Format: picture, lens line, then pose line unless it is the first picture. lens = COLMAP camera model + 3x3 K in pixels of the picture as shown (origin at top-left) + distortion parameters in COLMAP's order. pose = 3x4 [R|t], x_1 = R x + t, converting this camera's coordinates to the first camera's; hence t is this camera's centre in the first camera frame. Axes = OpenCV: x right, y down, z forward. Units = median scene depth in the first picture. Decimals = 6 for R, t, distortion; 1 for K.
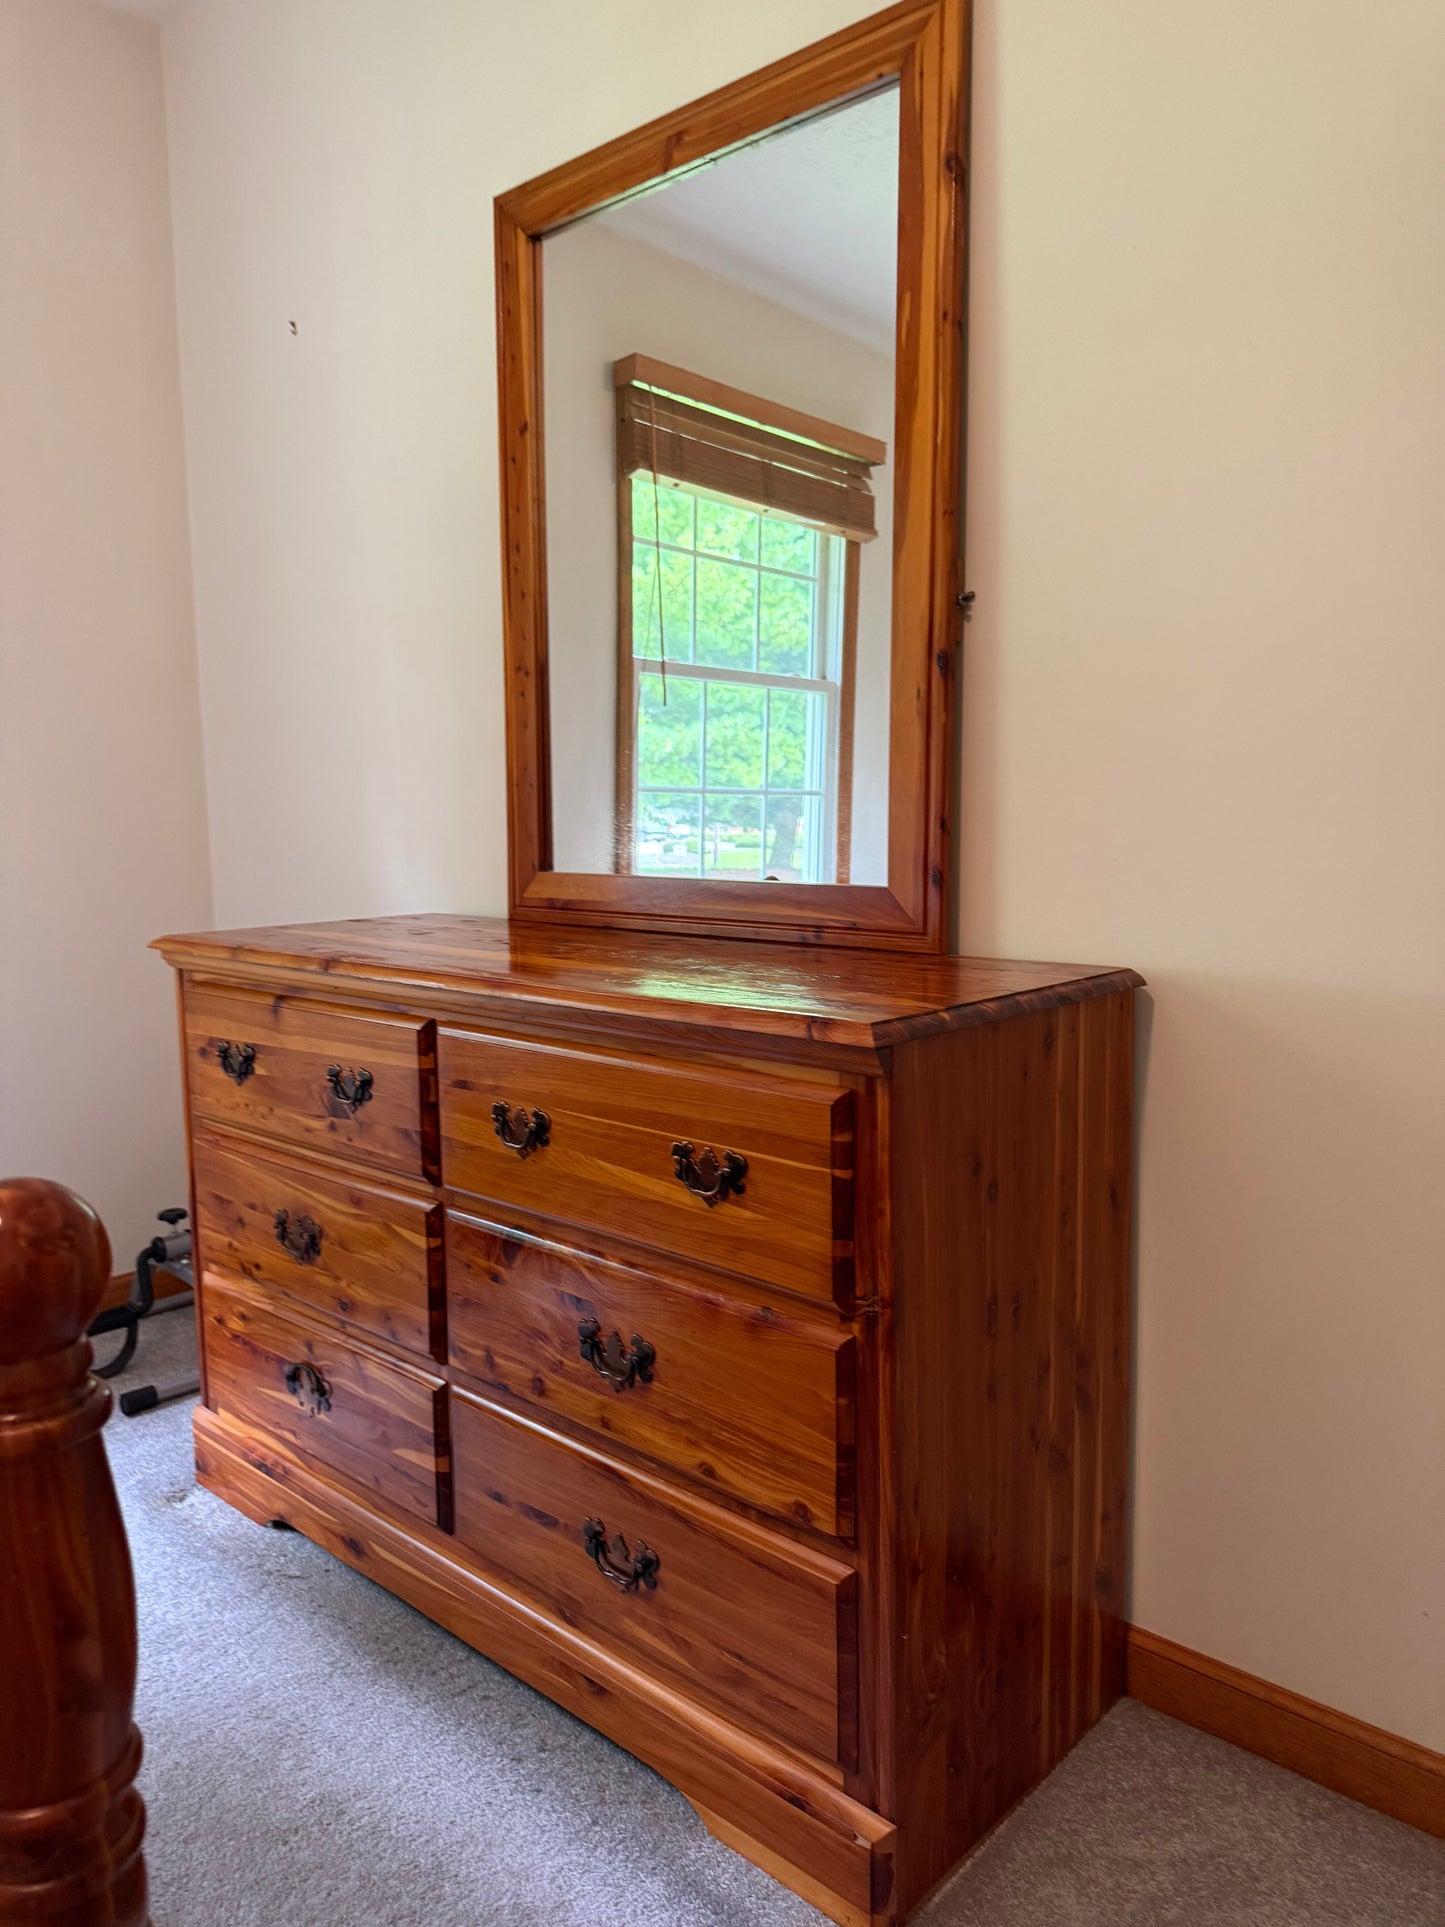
lens RADIAL K [[1378.5, 0, 712.0], [0, 1378.5, 959.4], [0, 0, 1]] dist [0.023708, -0.030953]
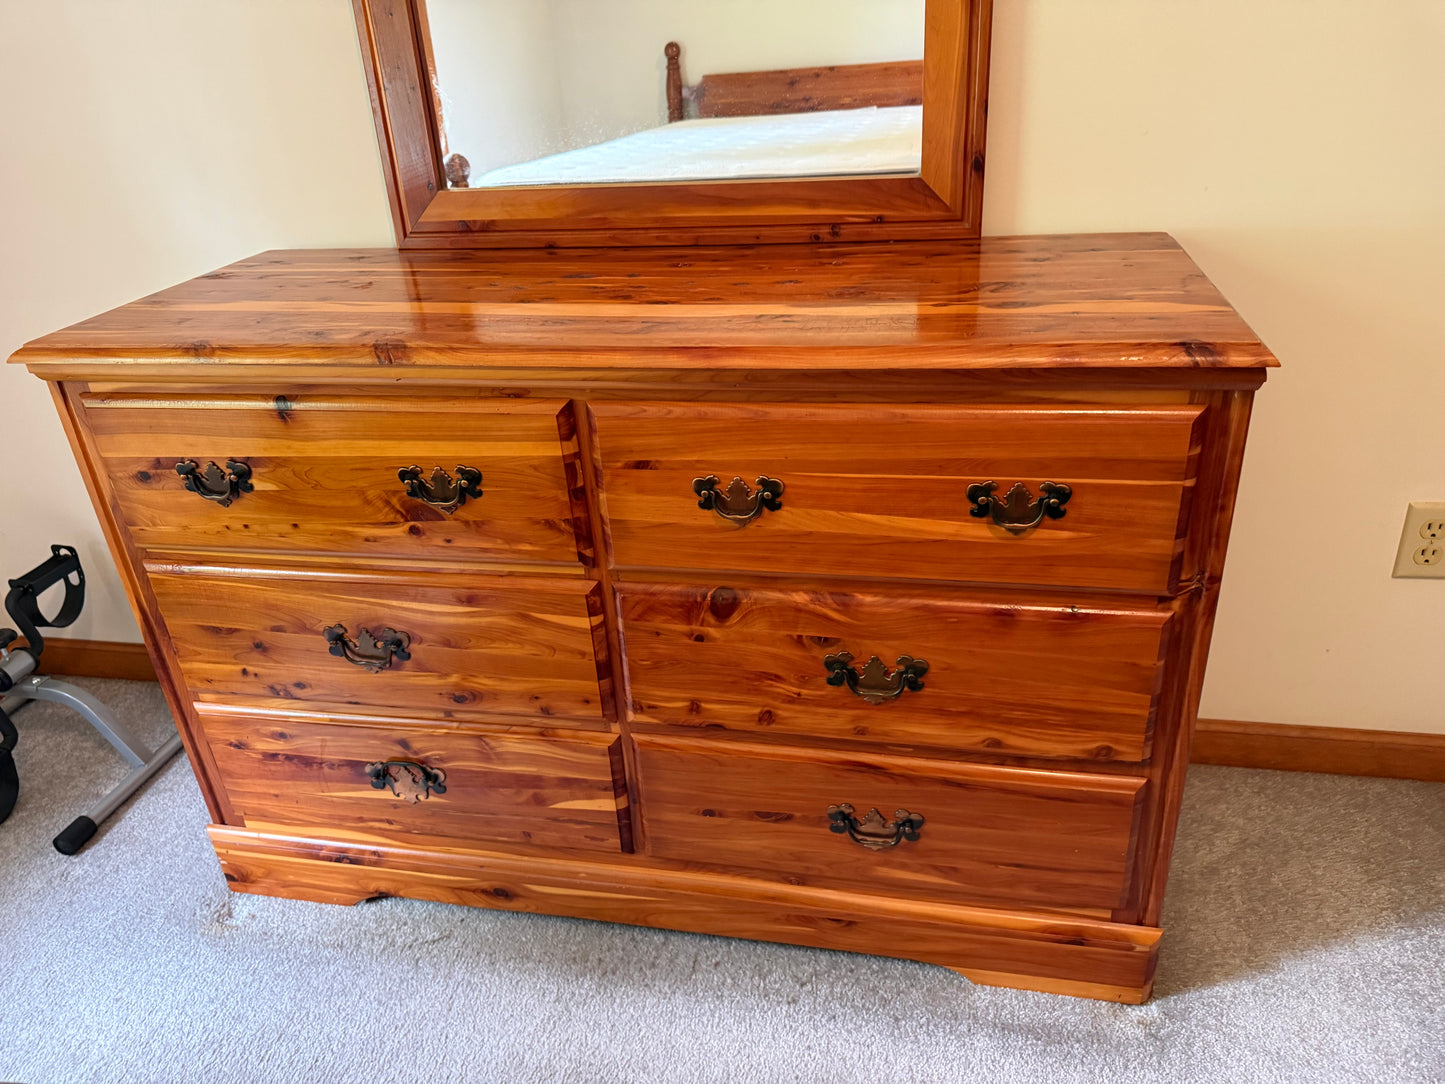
lens RADIAL K [[1033.7, 0, 725.8], [0, 1033.7, 532.4], [0, 0, 1]] dist [0.023708, -0.030953]
pose [[0.850989, -0.271926, 0.449304, -0.453292], [0.109086, 0.928381, 0.355259, -0.105031], [-0.513730, -0.253309, 0.819705, 0.388445]]
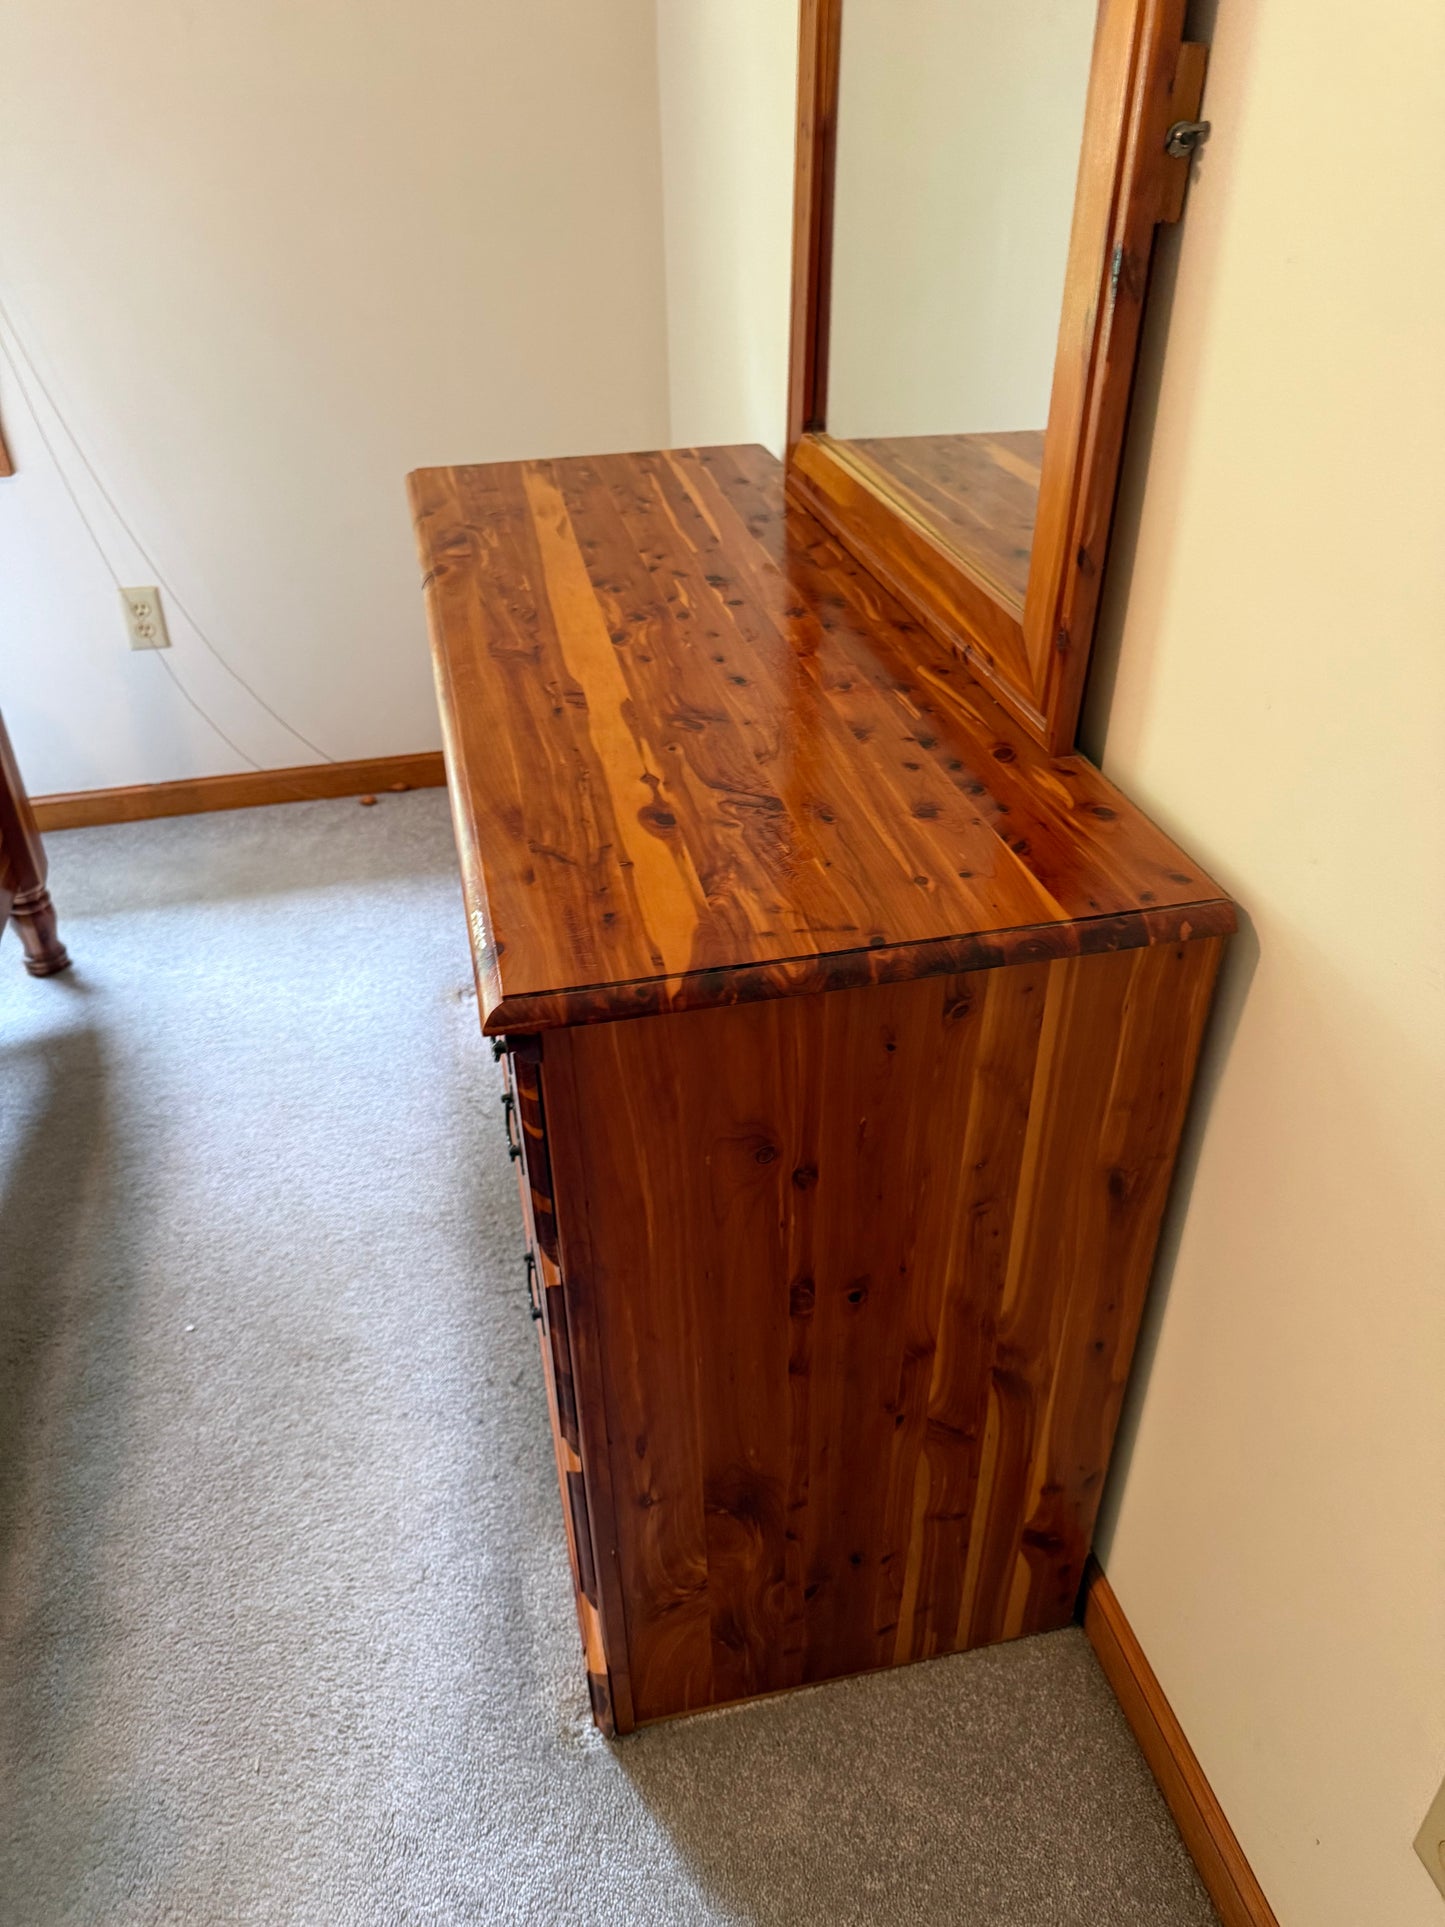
lens RADIAL K [[1378.5, 0, 712.3], [0, 1378.5, 975.3], [0, 0, 1]] dist [0.023708, -0.030953]
pose [[0.820911, 0.319089, -0.473589, 0.399457], [-0.057811, 0.871499, 0.486978, -0.235430], [0.568122, -0.372387, 0.733870, 0.395961]]
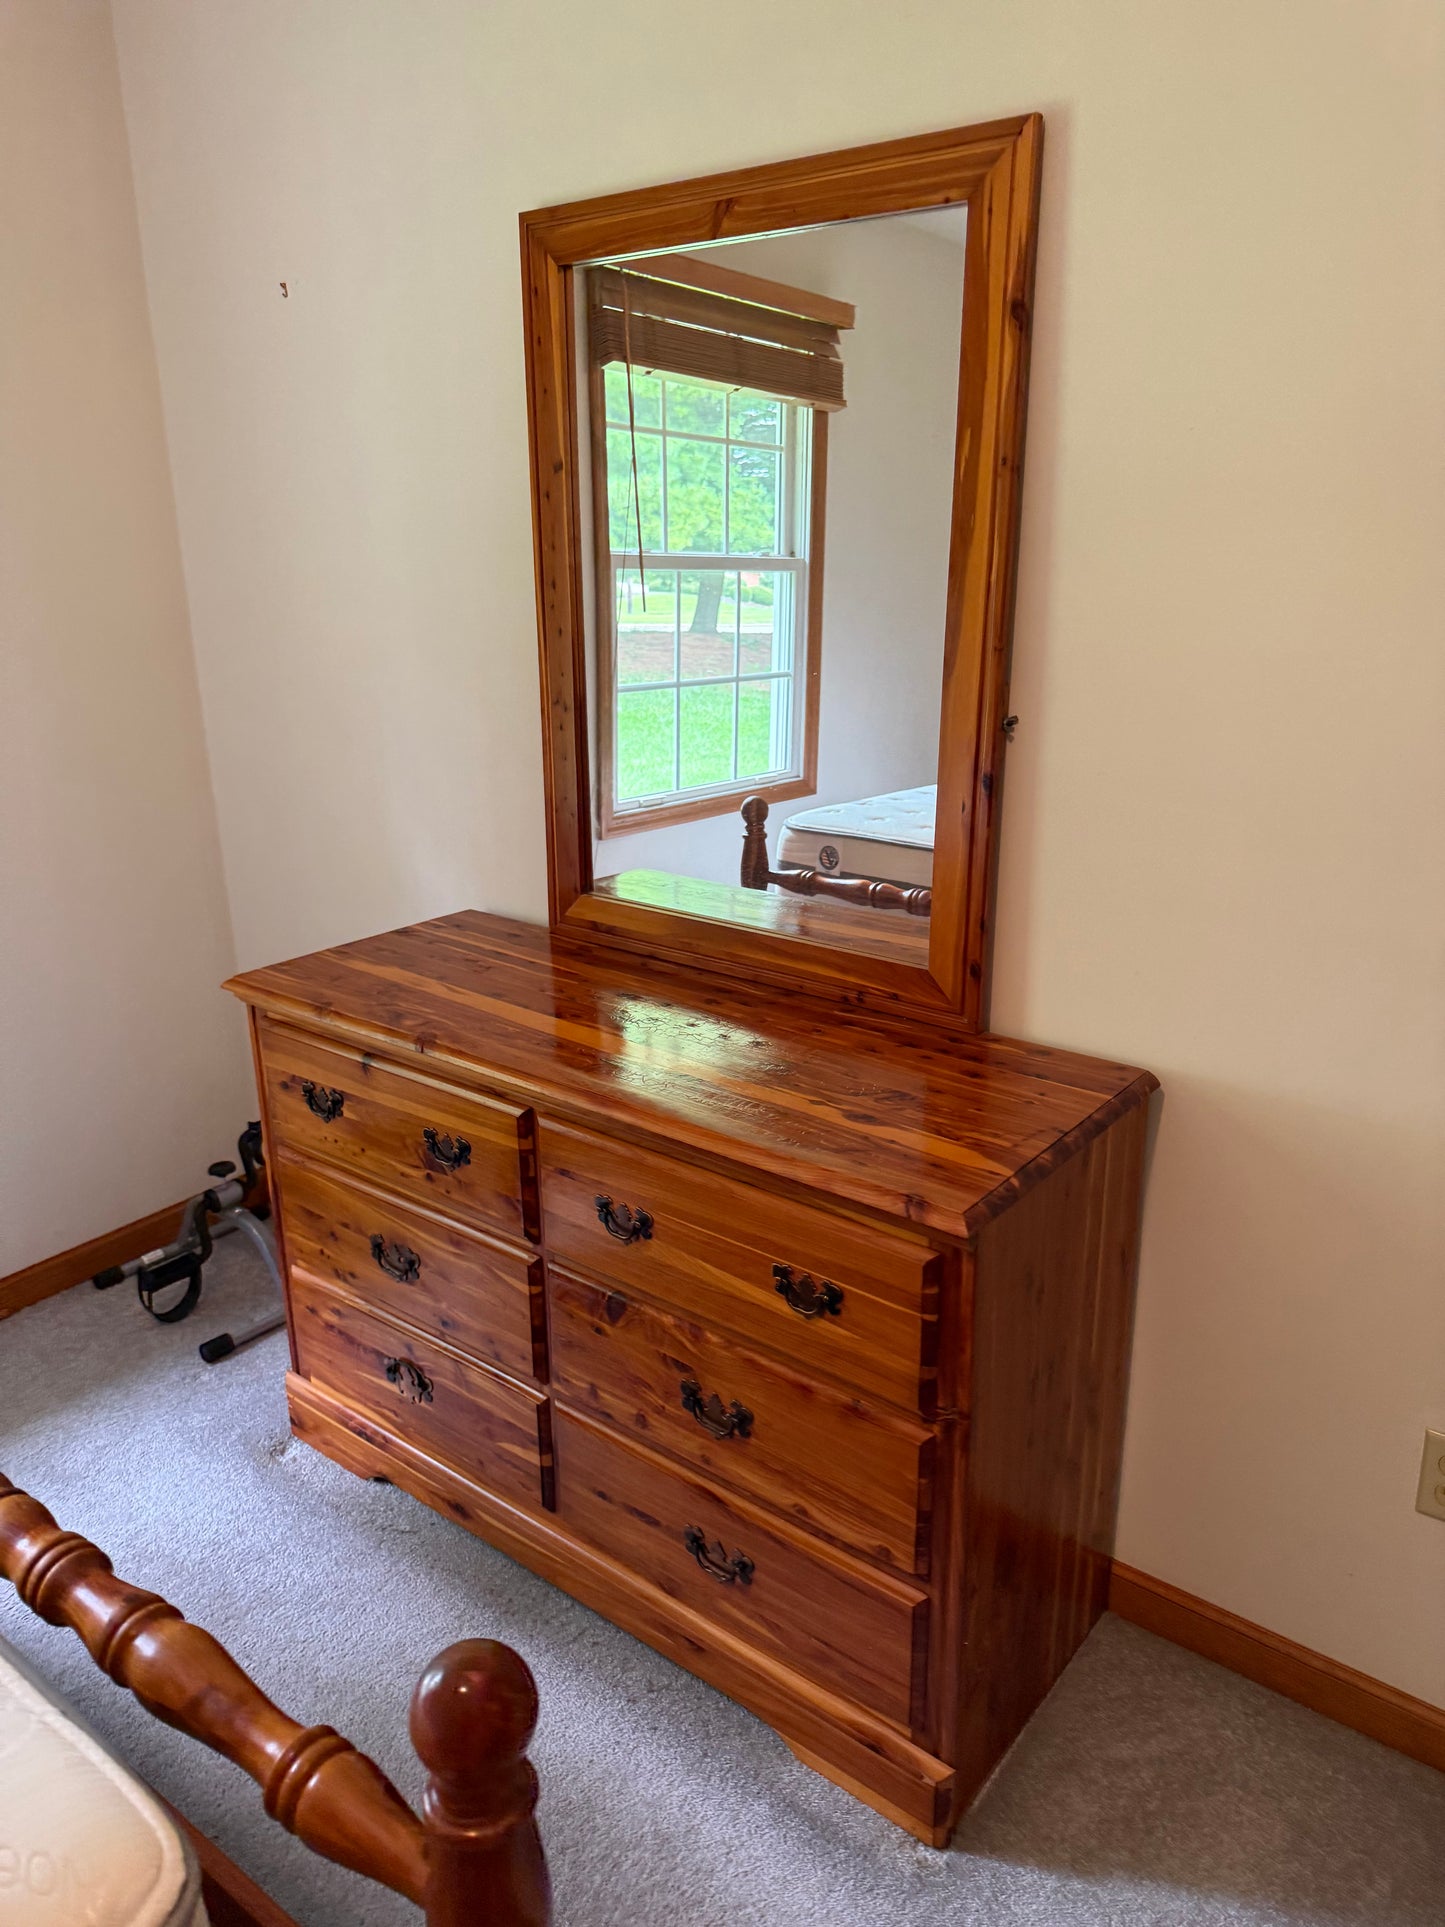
lens RADIAL K [[1378.5, 0, 734.5], [0, 1378.5, 971.9], [0, 0, 1]] dist [0.023708, -0.030953]
pose [[0.996487, -0.021489, 0.080938, -0.129060], [0.004988, 0.980031, 0.198784, -0.293538], [-0.083594, -0.197682, 0.976695, -0.085707]]
